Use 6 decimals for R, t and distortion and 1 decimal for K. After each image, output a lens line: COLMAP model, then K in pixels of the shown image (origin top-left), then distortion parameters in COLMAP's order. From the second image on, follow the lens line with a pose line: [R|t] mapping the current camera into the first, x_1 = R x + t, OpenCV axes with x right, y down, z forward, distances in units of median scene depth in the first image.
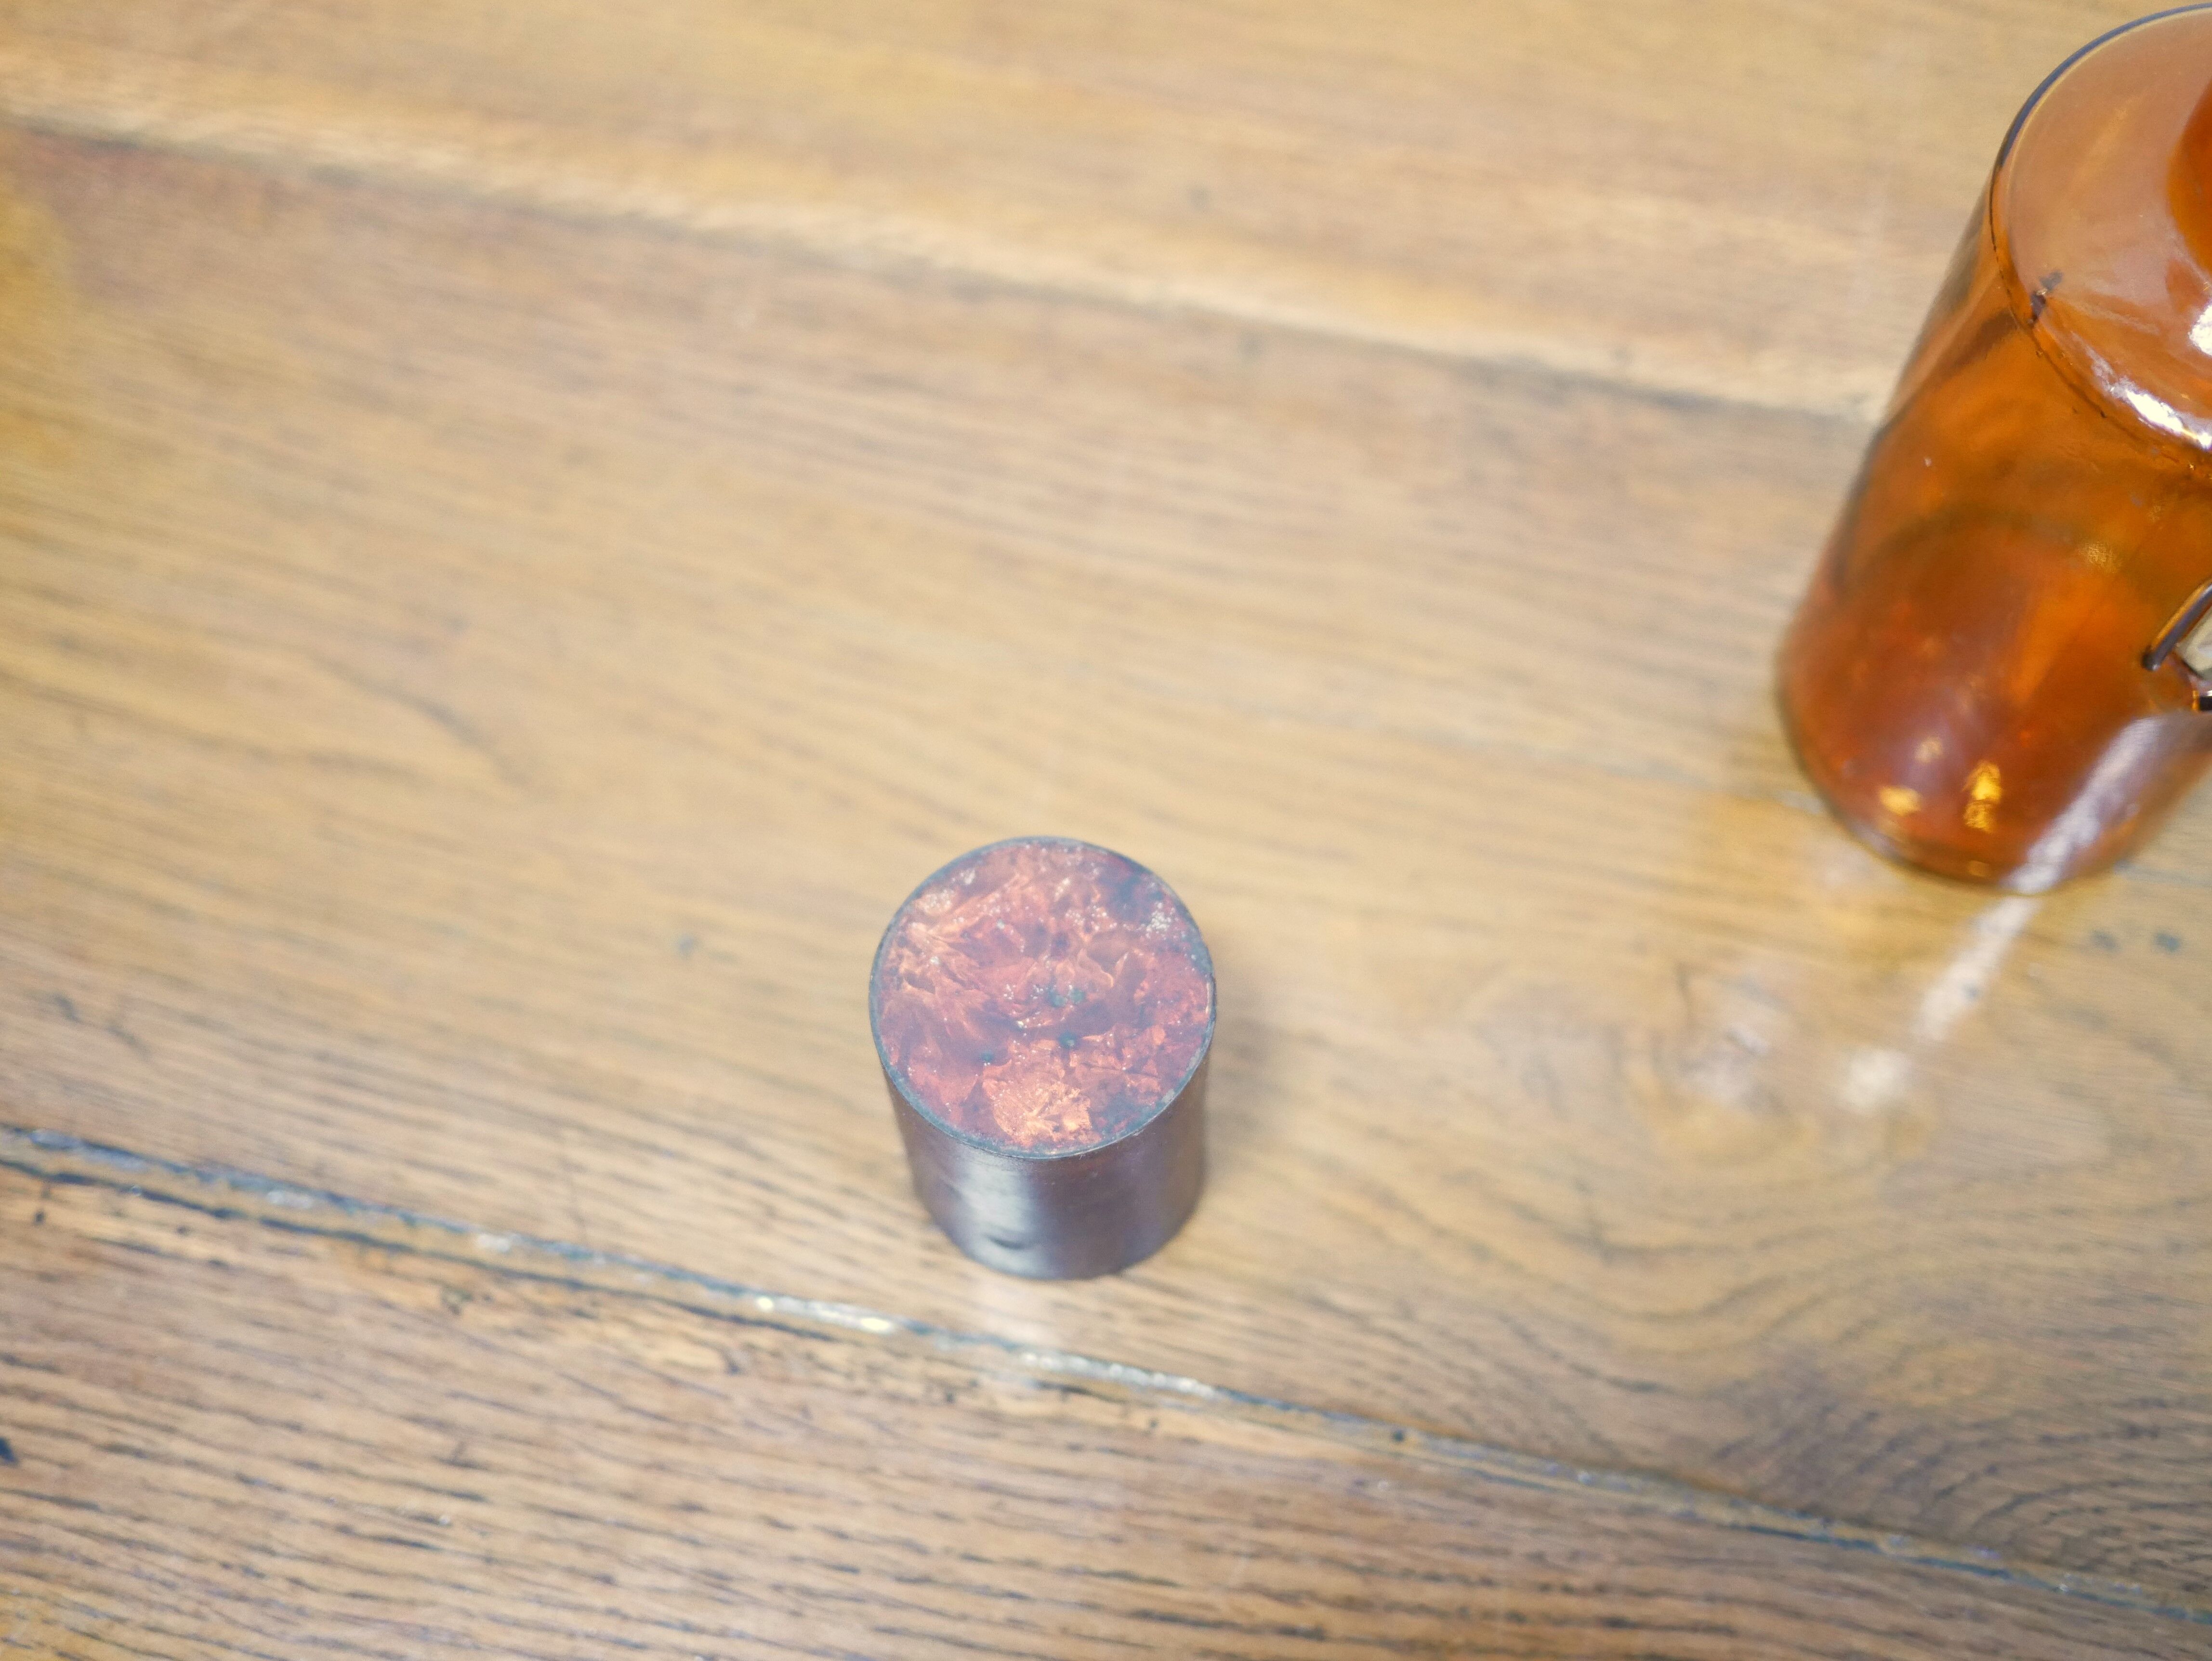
lens RADIAL K [[2498.4, 0, 1094.5], [0, 2498.4, 840.6], [0, 0, 1]] dist [-0.012398, 0.000000]
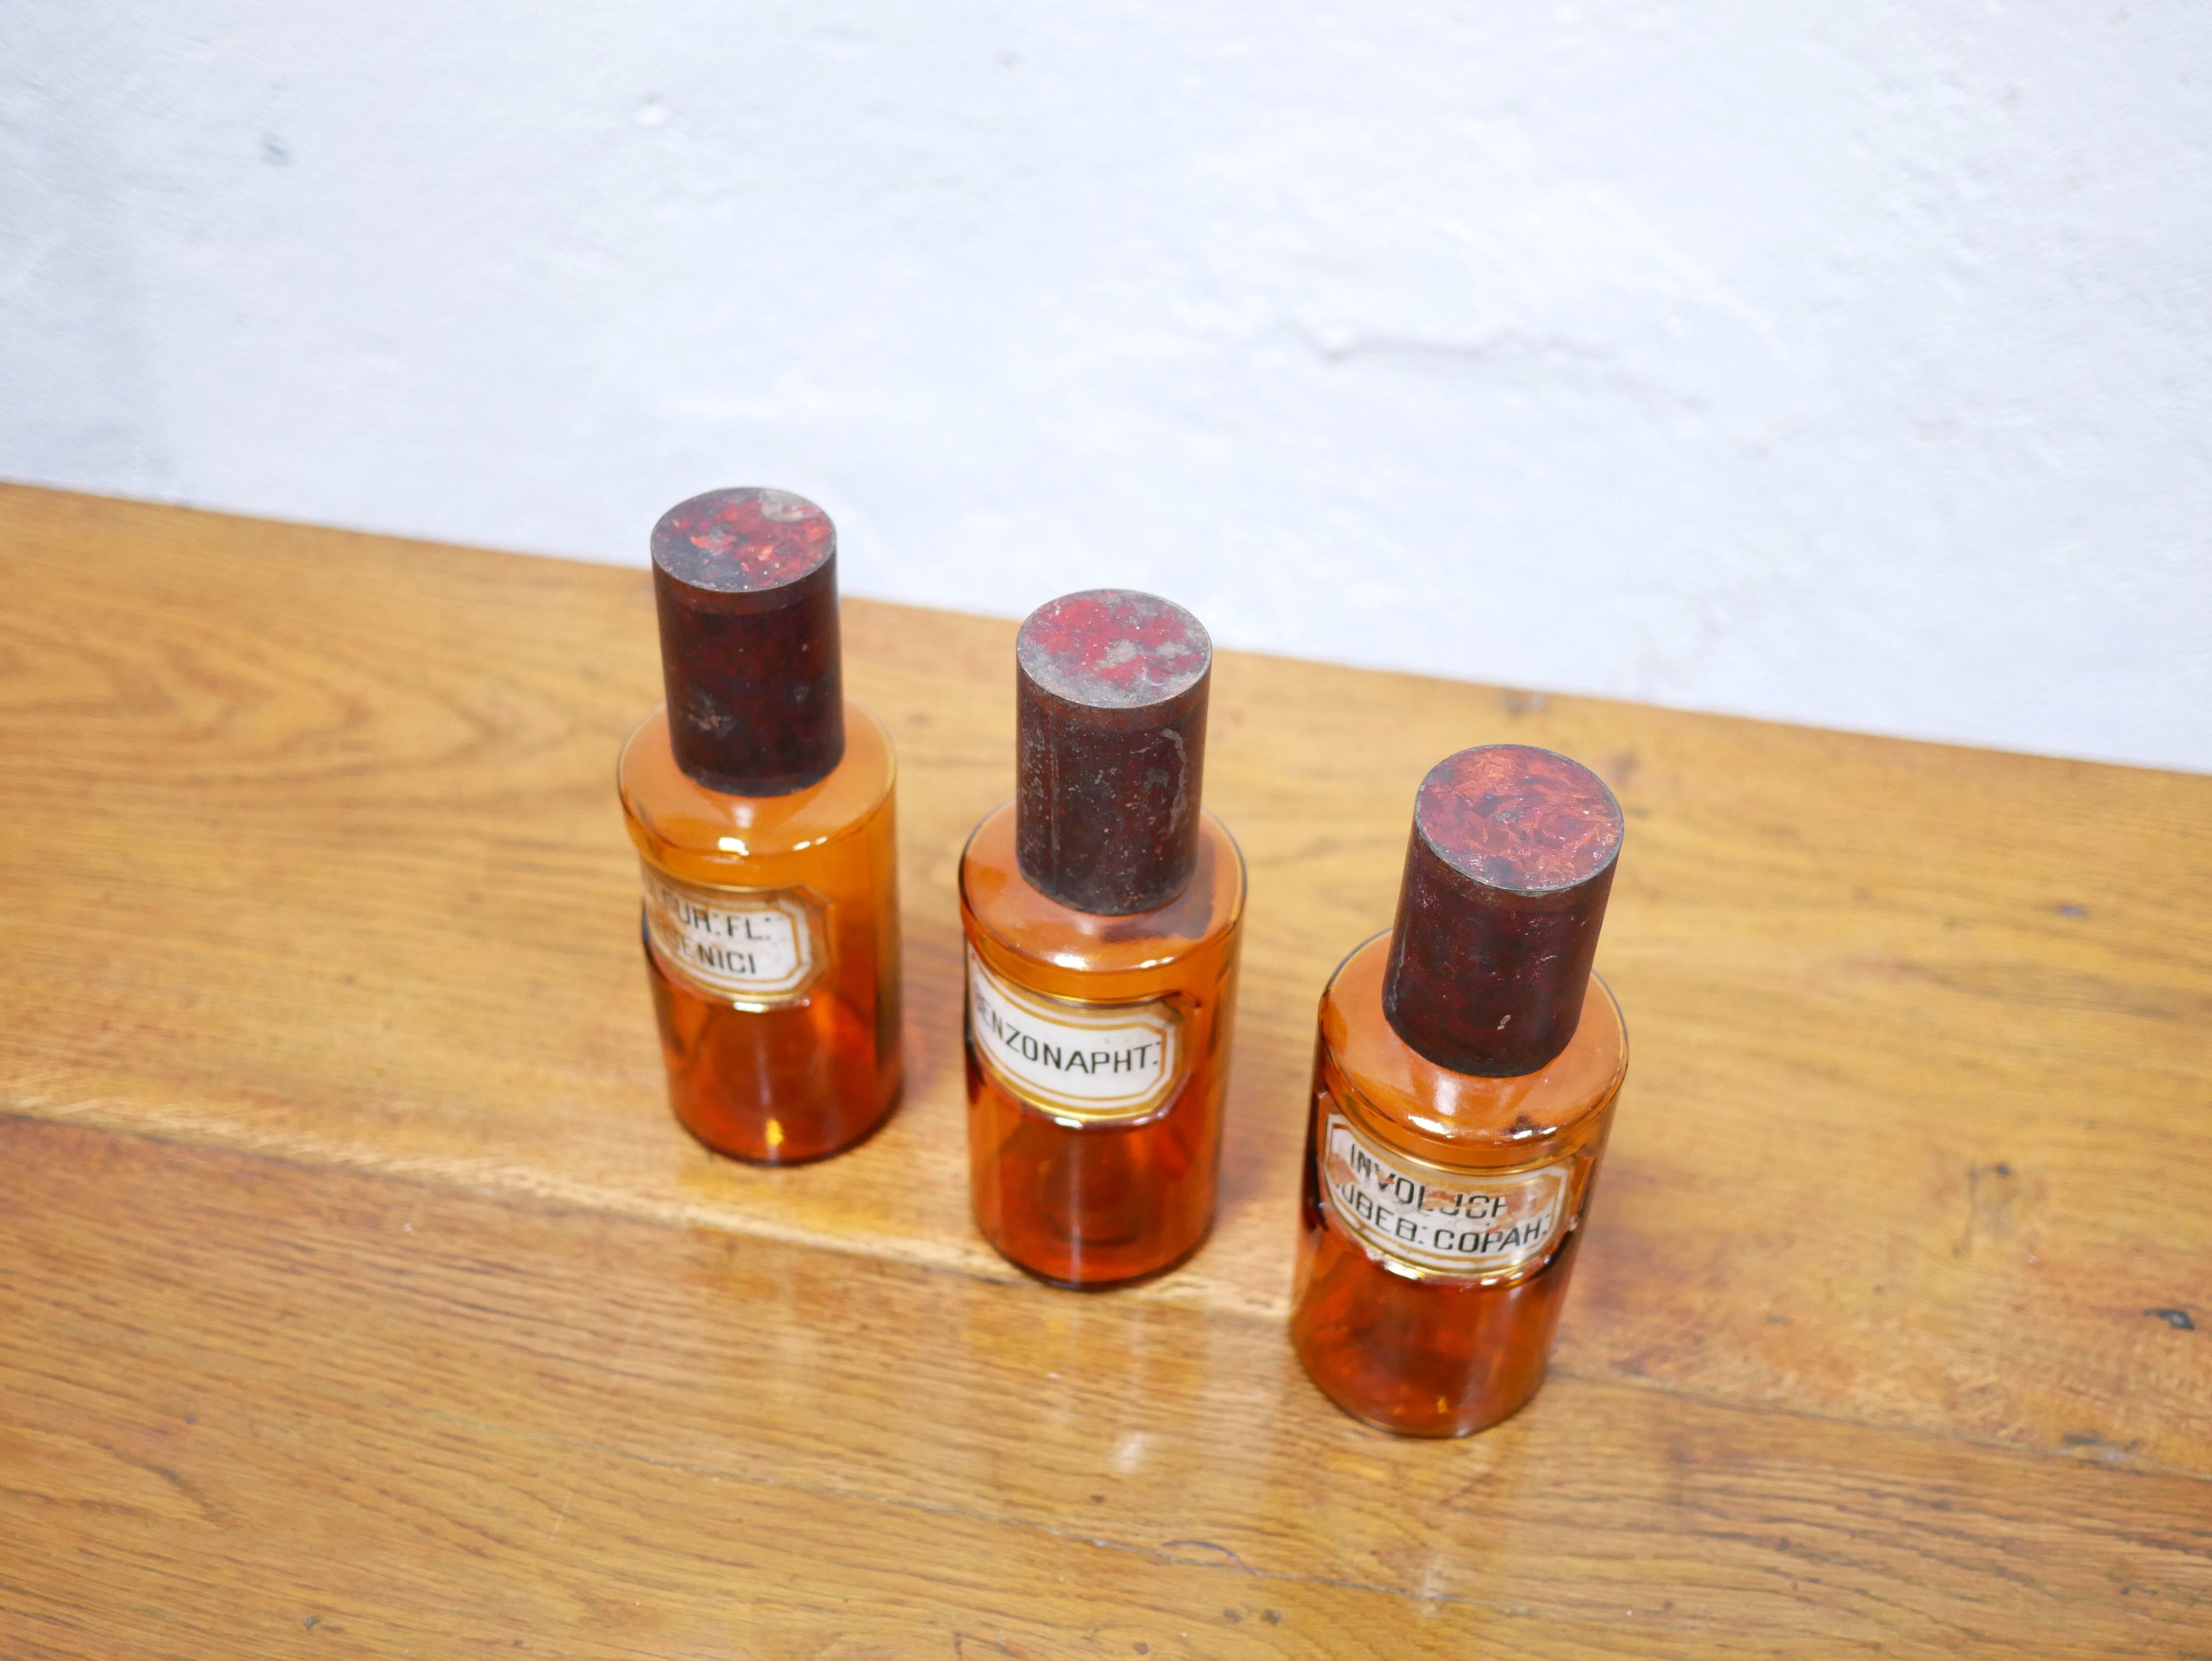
lens RADIAL K [[2498.4, 0, 1103.4], [0, 2498.4, 835.4], [0, 0, 1]] dist [-0.012398, 0.000000]
pose [[0.998897, 0.011108, 0.045627, 0.225940], [0.007419, 0.922093, -0.386897, 0.175265], [-0.046370, 0.386808, 0.920994, -0.564744]]
